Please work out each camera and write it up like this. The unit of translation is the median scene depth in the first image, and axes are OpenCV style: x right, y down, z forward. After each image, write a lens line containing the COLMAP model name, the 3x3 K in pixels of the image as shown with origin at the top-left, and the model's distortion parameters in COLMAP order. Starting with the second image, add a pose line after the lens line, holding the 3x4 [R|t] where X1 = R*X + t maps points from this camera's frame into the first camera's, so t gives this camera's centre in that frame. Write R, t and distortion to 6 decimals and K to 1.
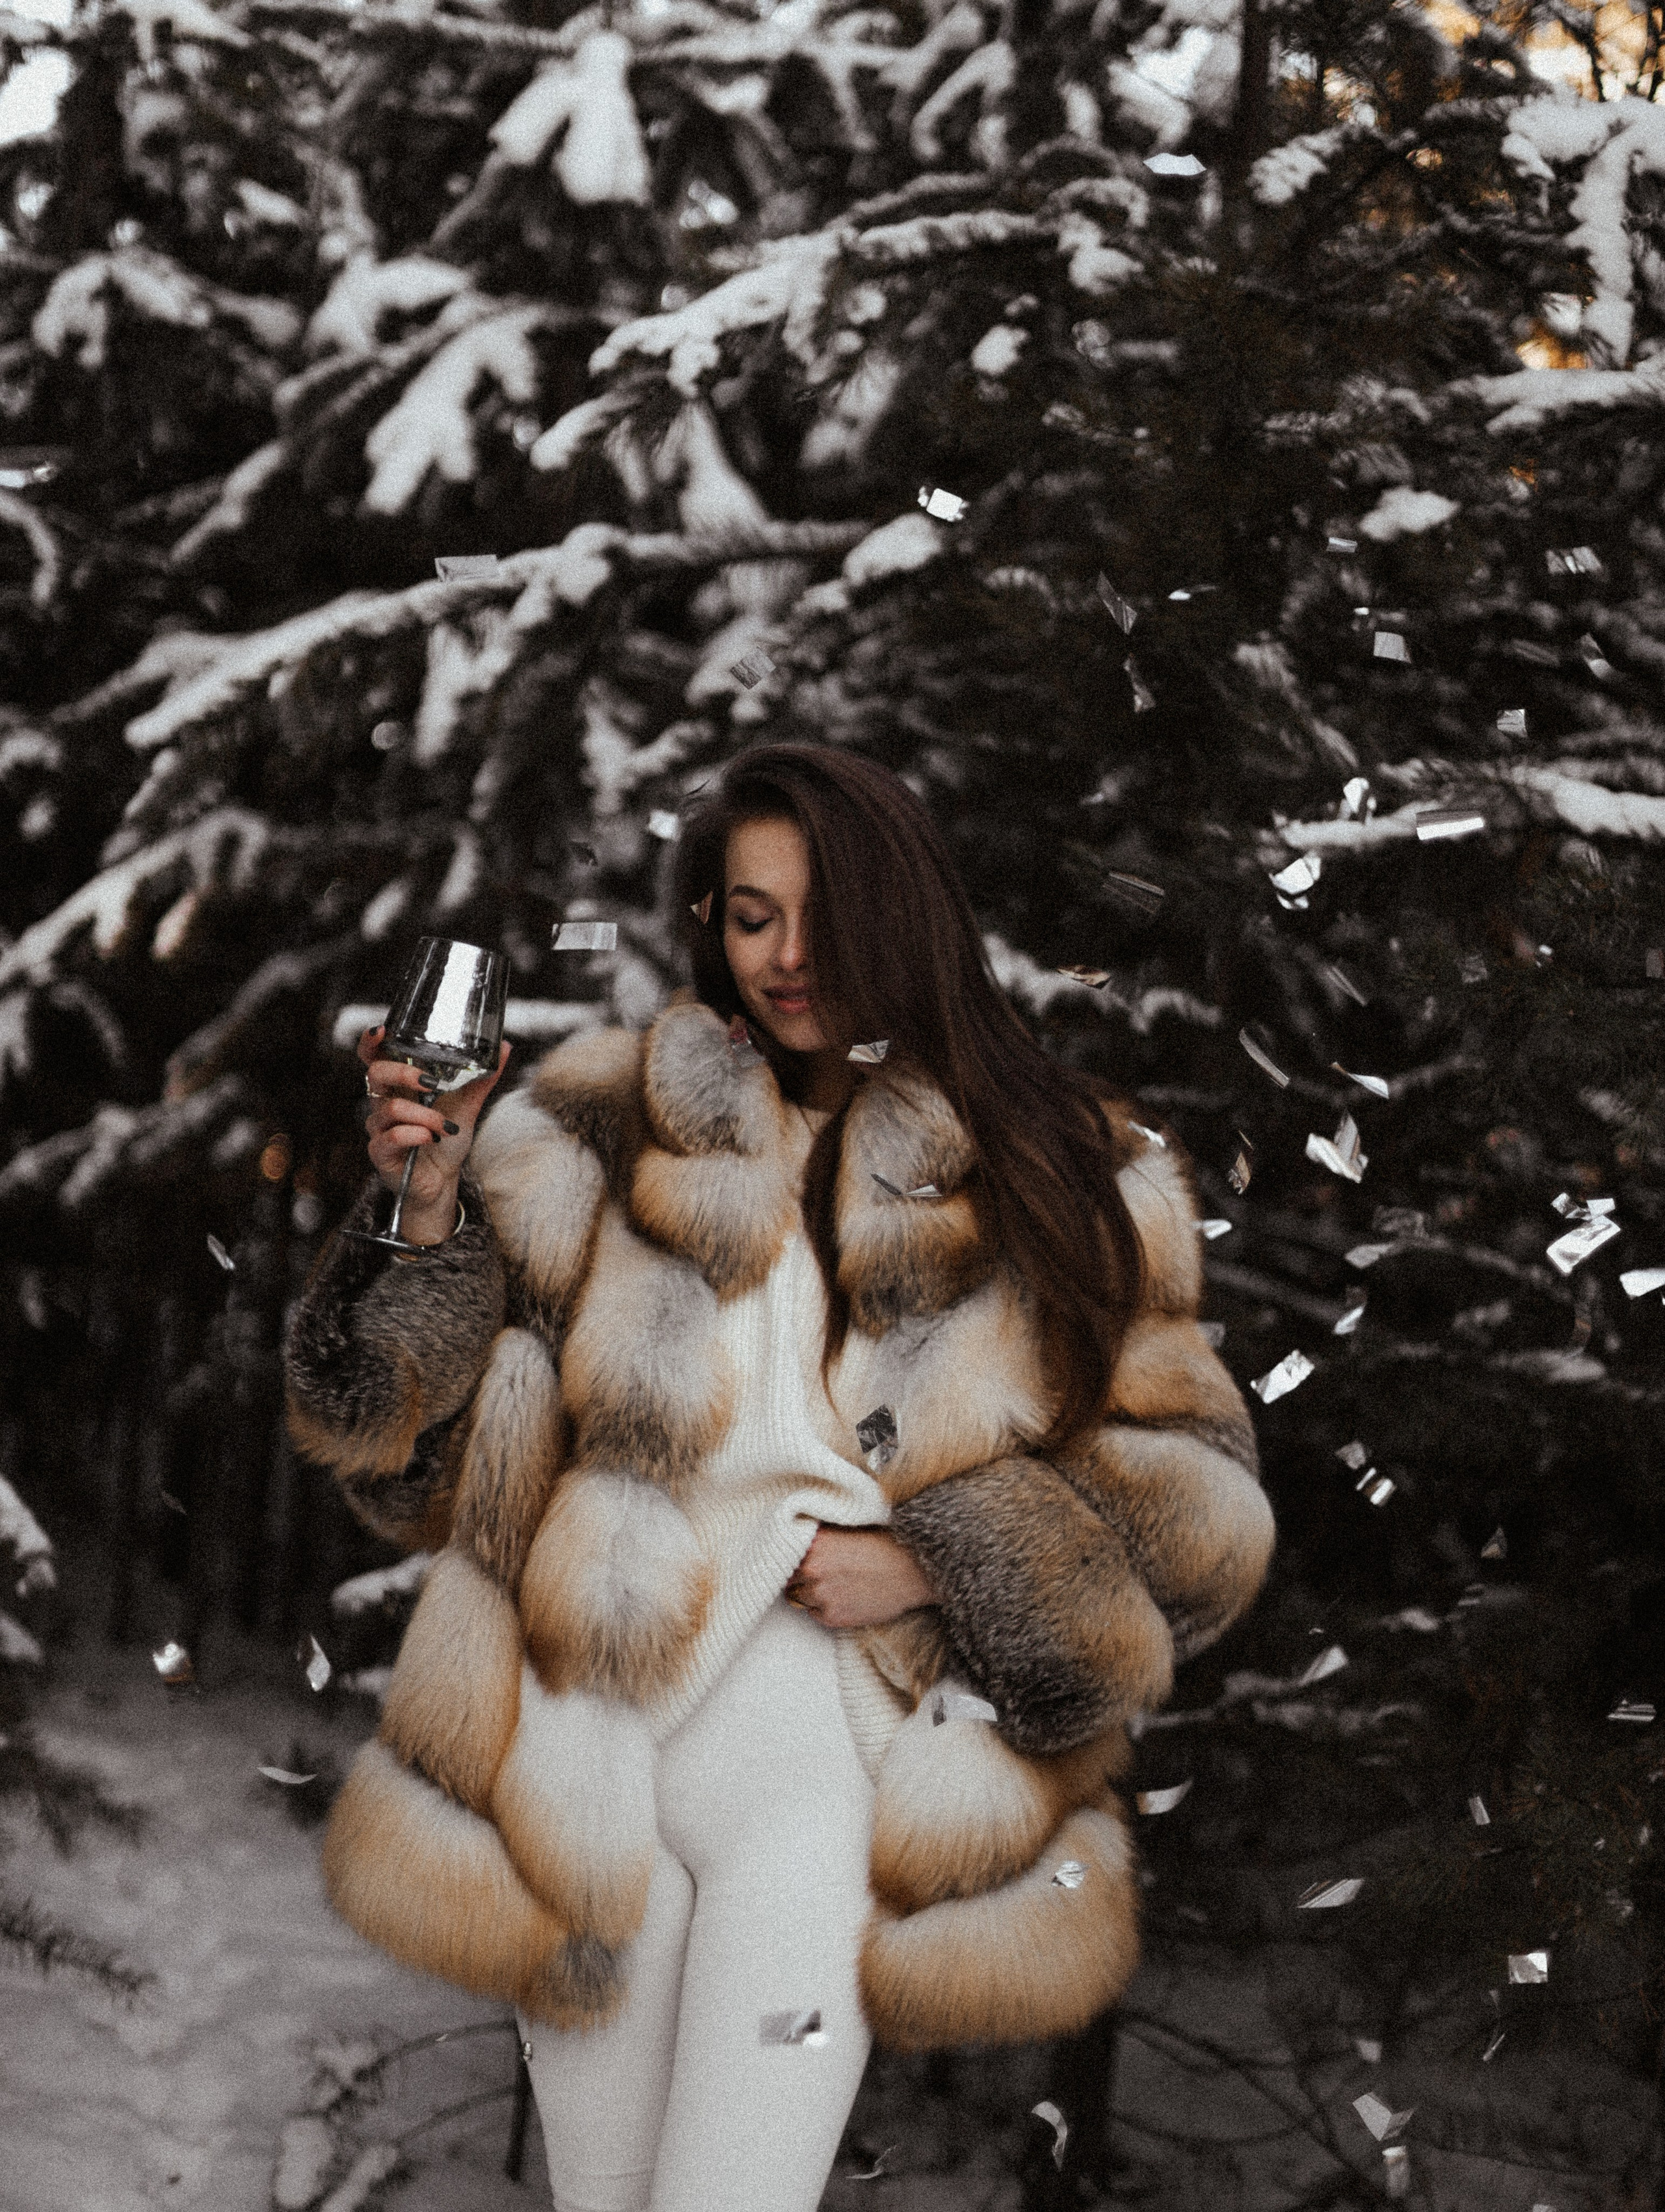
lens RADIAL K [[3674.1, 0, 832.5], [0, 3674.1, 1106.0], [0, 0, 1]] dist [-0.136370, 0.104207]
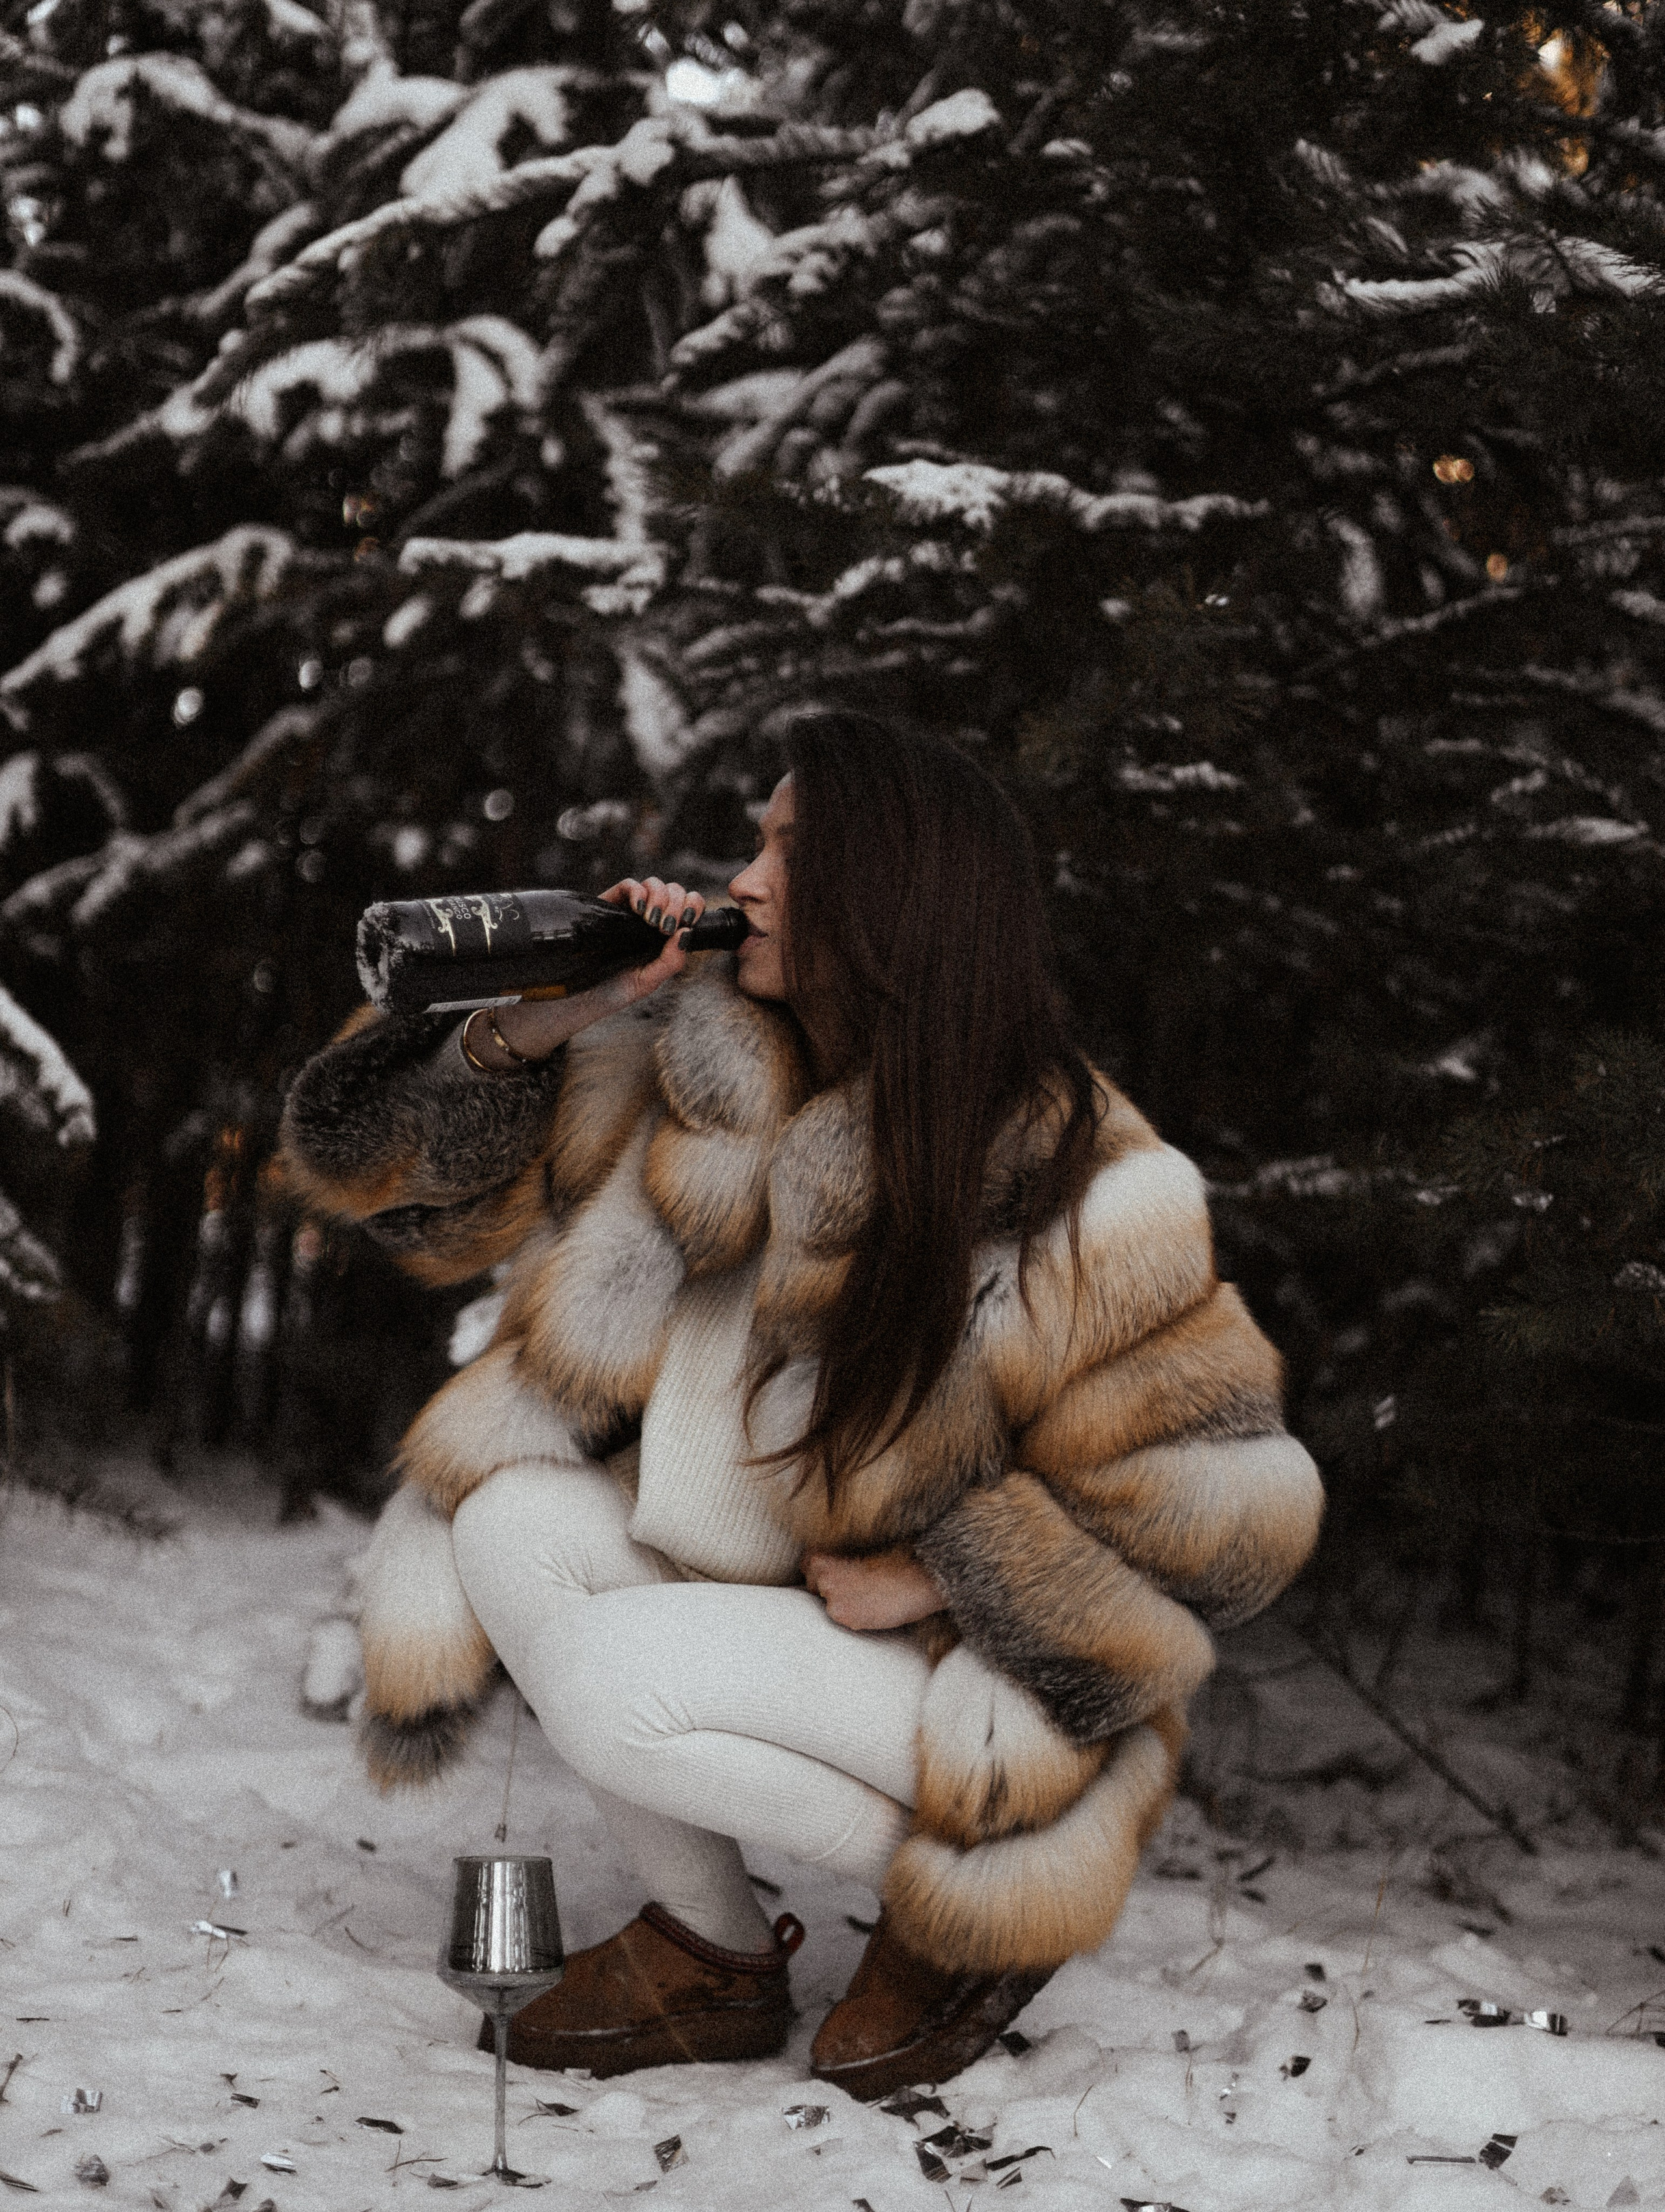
lens RADIAL K [[3674.1, 0, 832.5], [0, 3674.1, 1106.0], [0, 0, 1]] dist [-0.136370, 0.104207]
pose [[0.999428, 0.026474, 0.021022, -0.030395], [-0.025879, 0.999270, -0.028085, 0.151415], [-0.021750, 0.027525, 0.999384, -0.024566]]
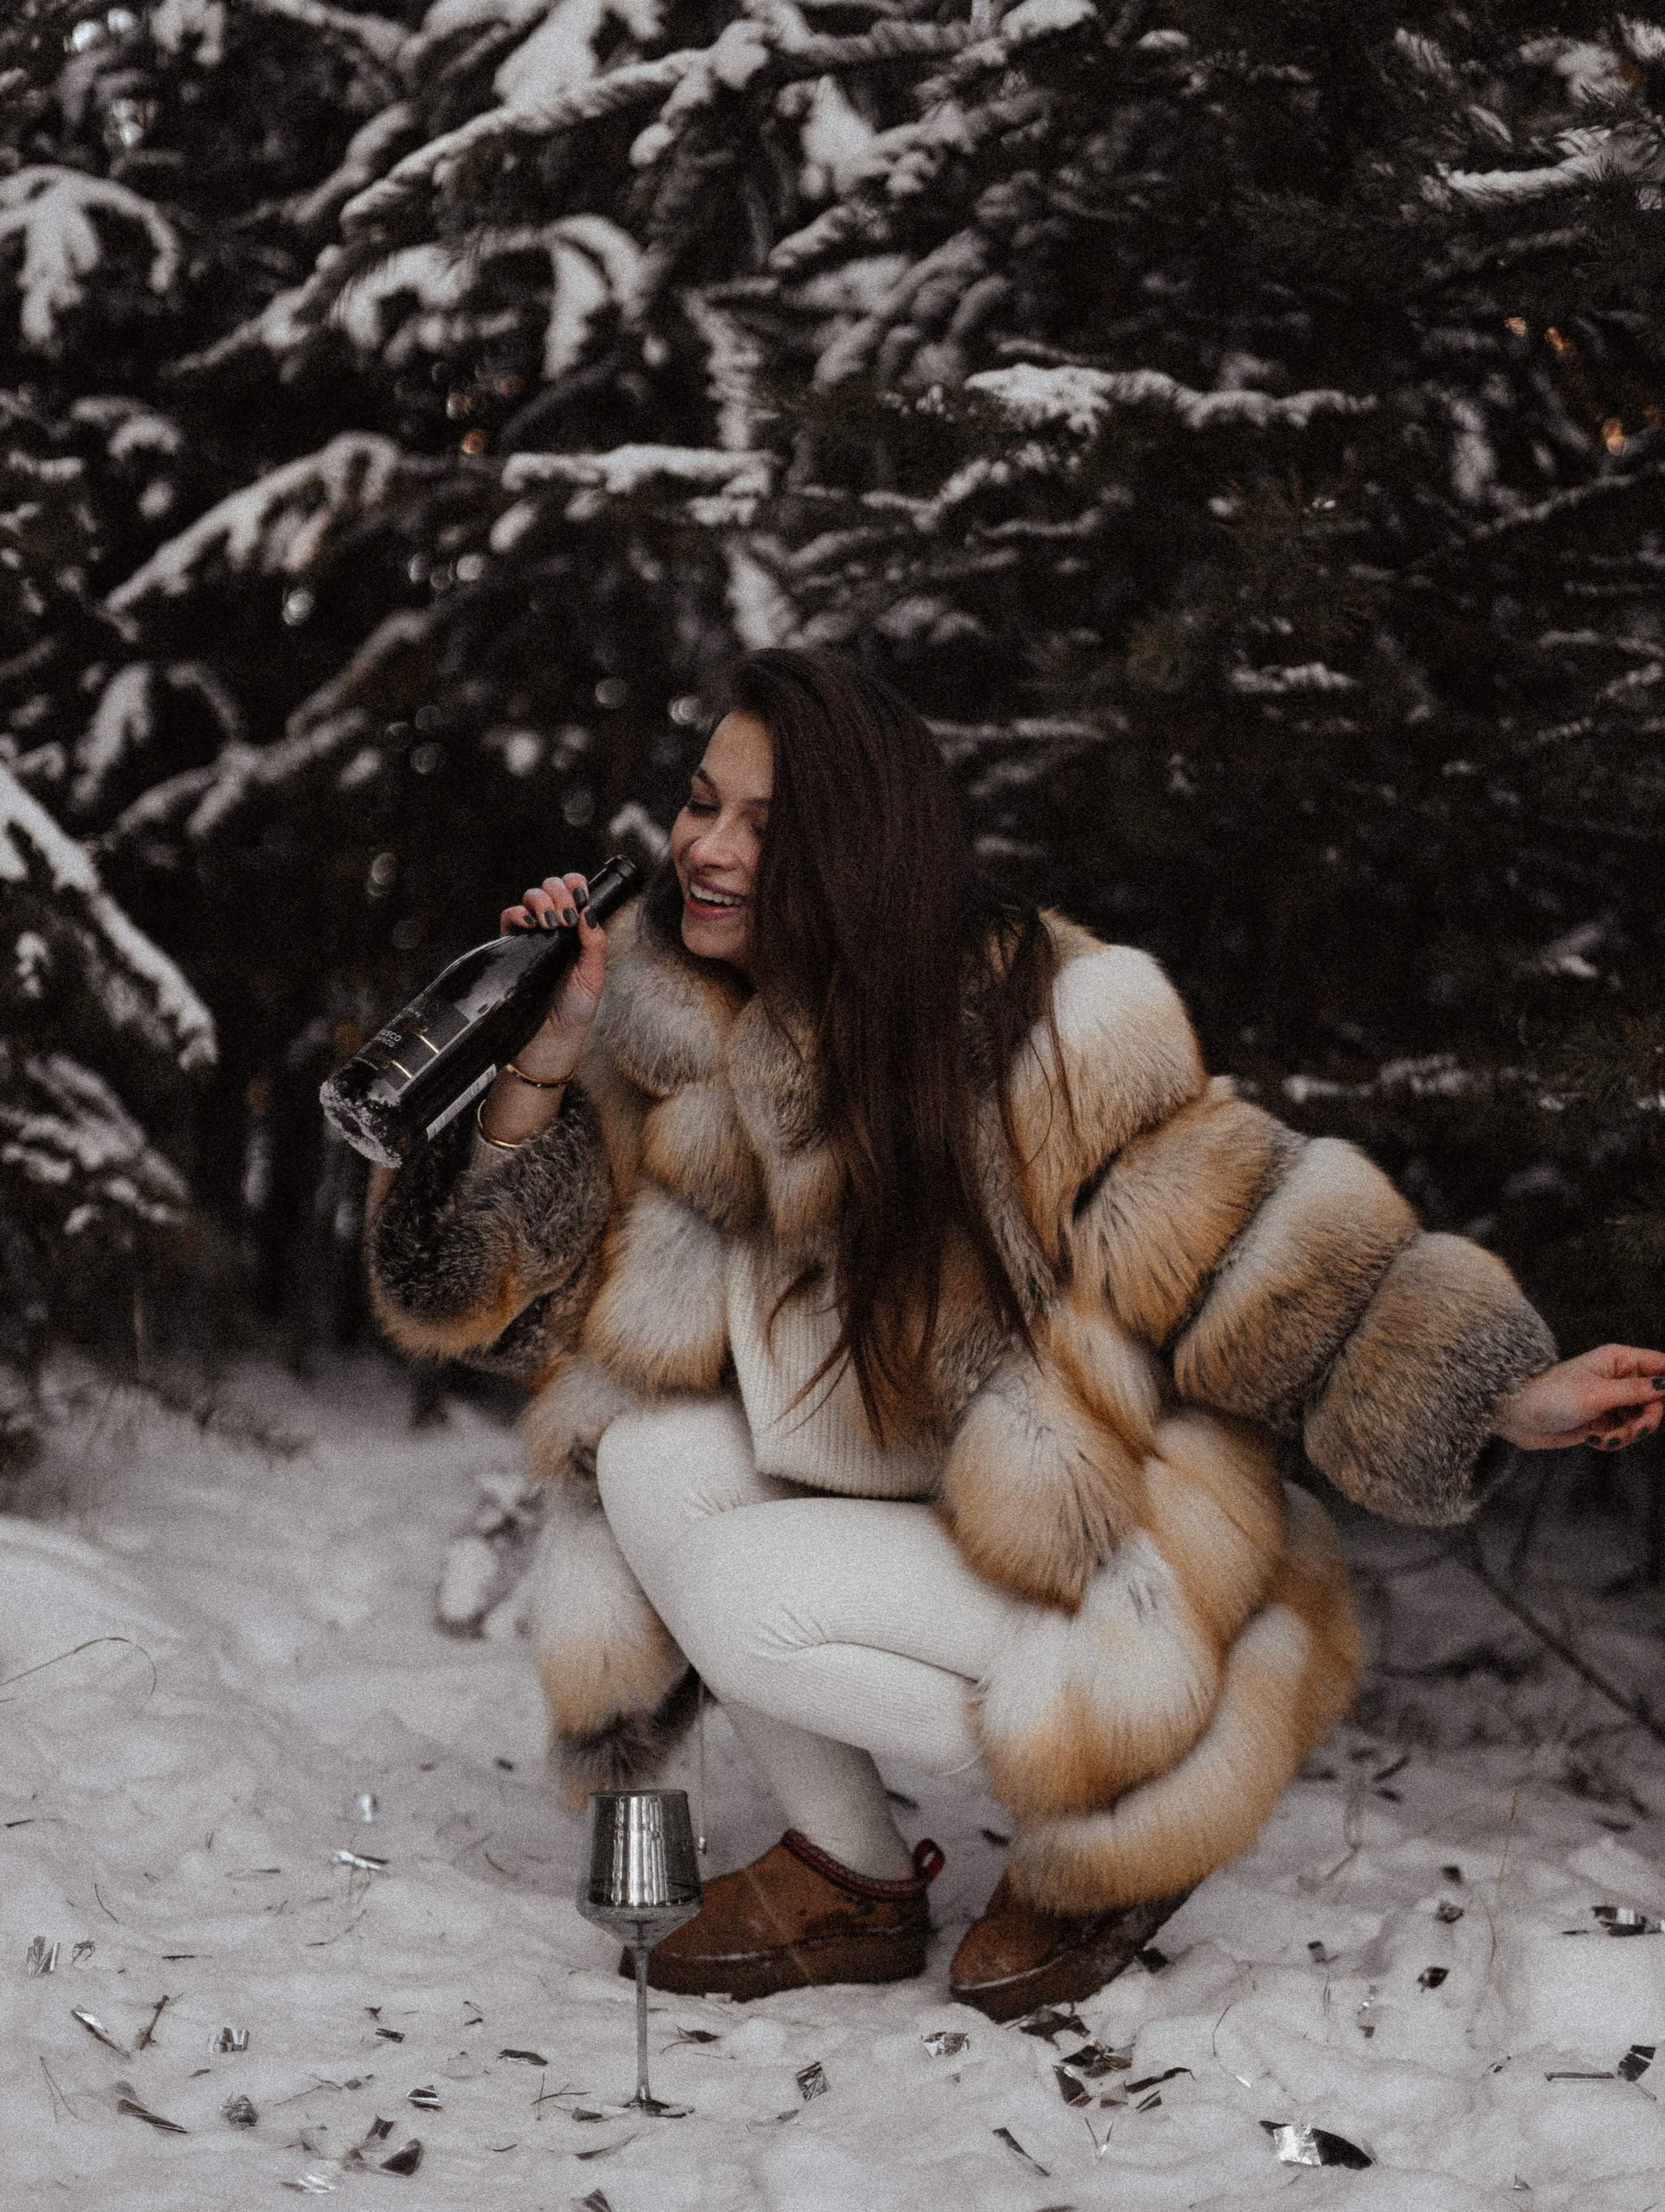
lens RADIAL K [[3674.1, 0, 832.5], [0, 3674.1, 1106.0], [0, 0, 1]] dist [-0.136370, 0.104207]
pose [[0.999927, 0.002294, -0.011879, -0.029701], [-0.002203, 0.999969, 0.007619, 0.141329], [0.011896, -0.007592, 0.999900, -0.023710]]
